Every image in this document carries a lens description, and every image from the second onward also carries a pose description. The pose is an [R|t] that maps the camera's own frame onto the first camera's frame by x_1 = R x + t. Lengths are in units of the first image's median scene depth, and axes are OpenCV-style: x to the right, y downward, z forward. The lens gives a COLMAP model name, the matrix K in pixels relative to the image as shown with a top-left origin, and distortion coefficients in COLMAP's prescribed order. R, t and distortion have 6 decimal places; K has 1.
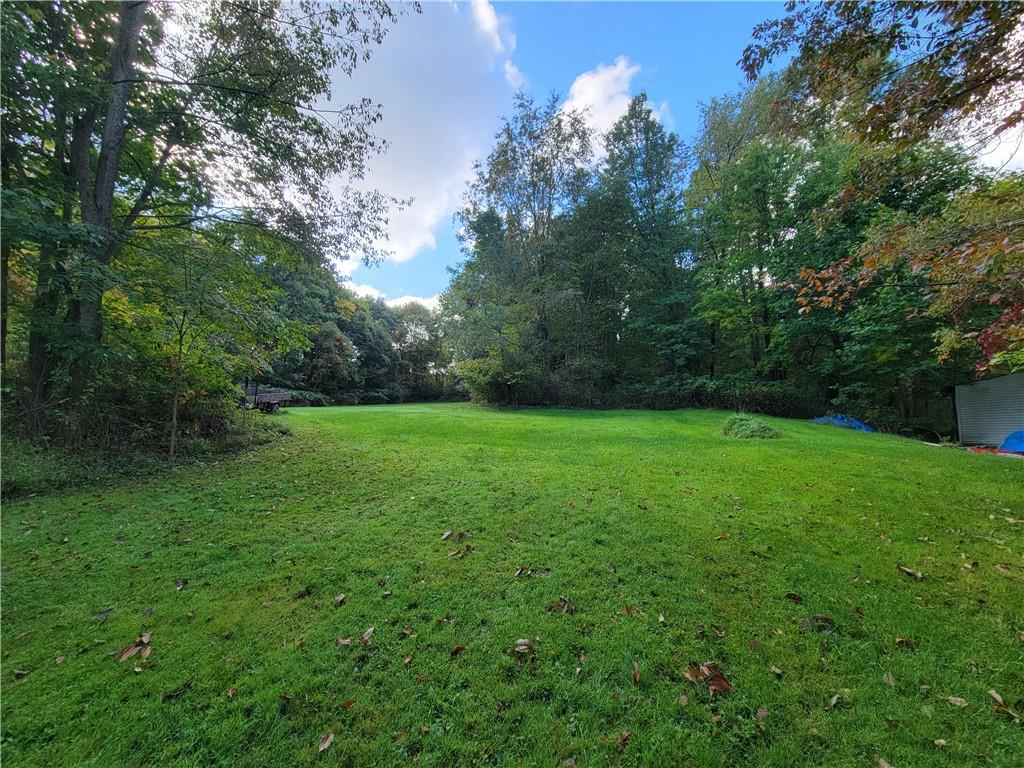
lens RADIAL K [[418.9, 0, 511.9], [0, 418.9, 383.5], [0, 0, 1]] dist [-0.003976, -0.001183]
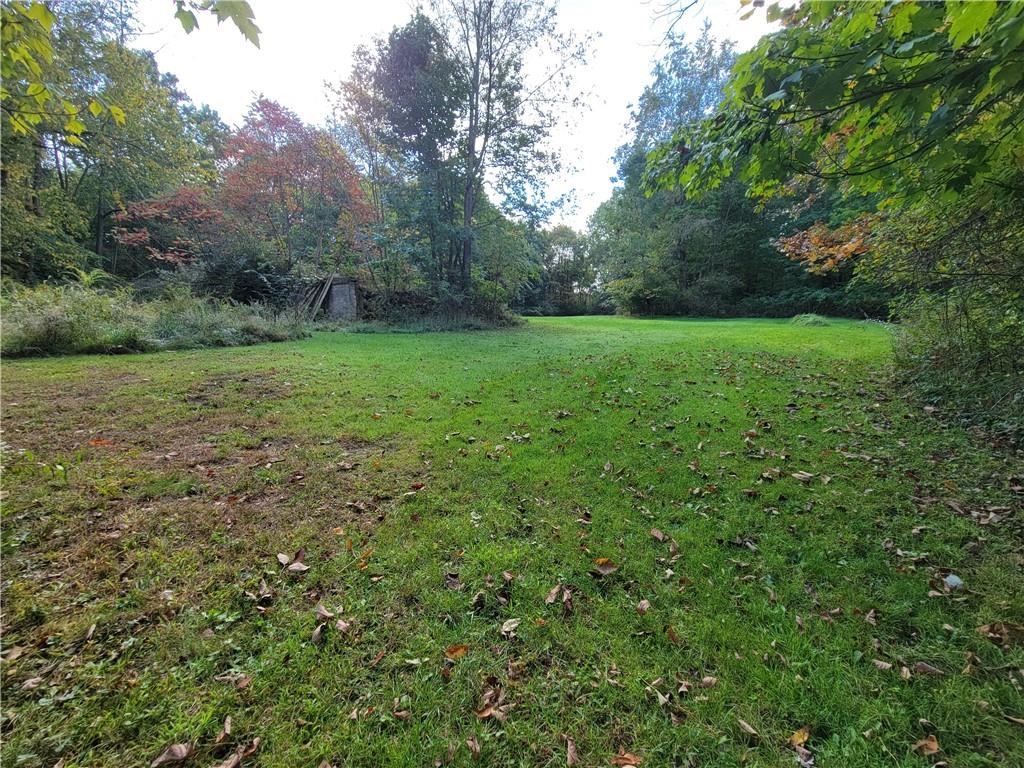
lens RADIAL K [[418.9, 0, 506.3], [0, 418.9, 382.9], [0, 0, 1]] dist [-0.003976, -0.001183]
pose [[0.942941, 0.049651, -0.329238, 0.015017], [0.012446, 0.982873, 0.183865, 0.011694], [0.332728, -0.177472, 0.926173, -0.320123]]
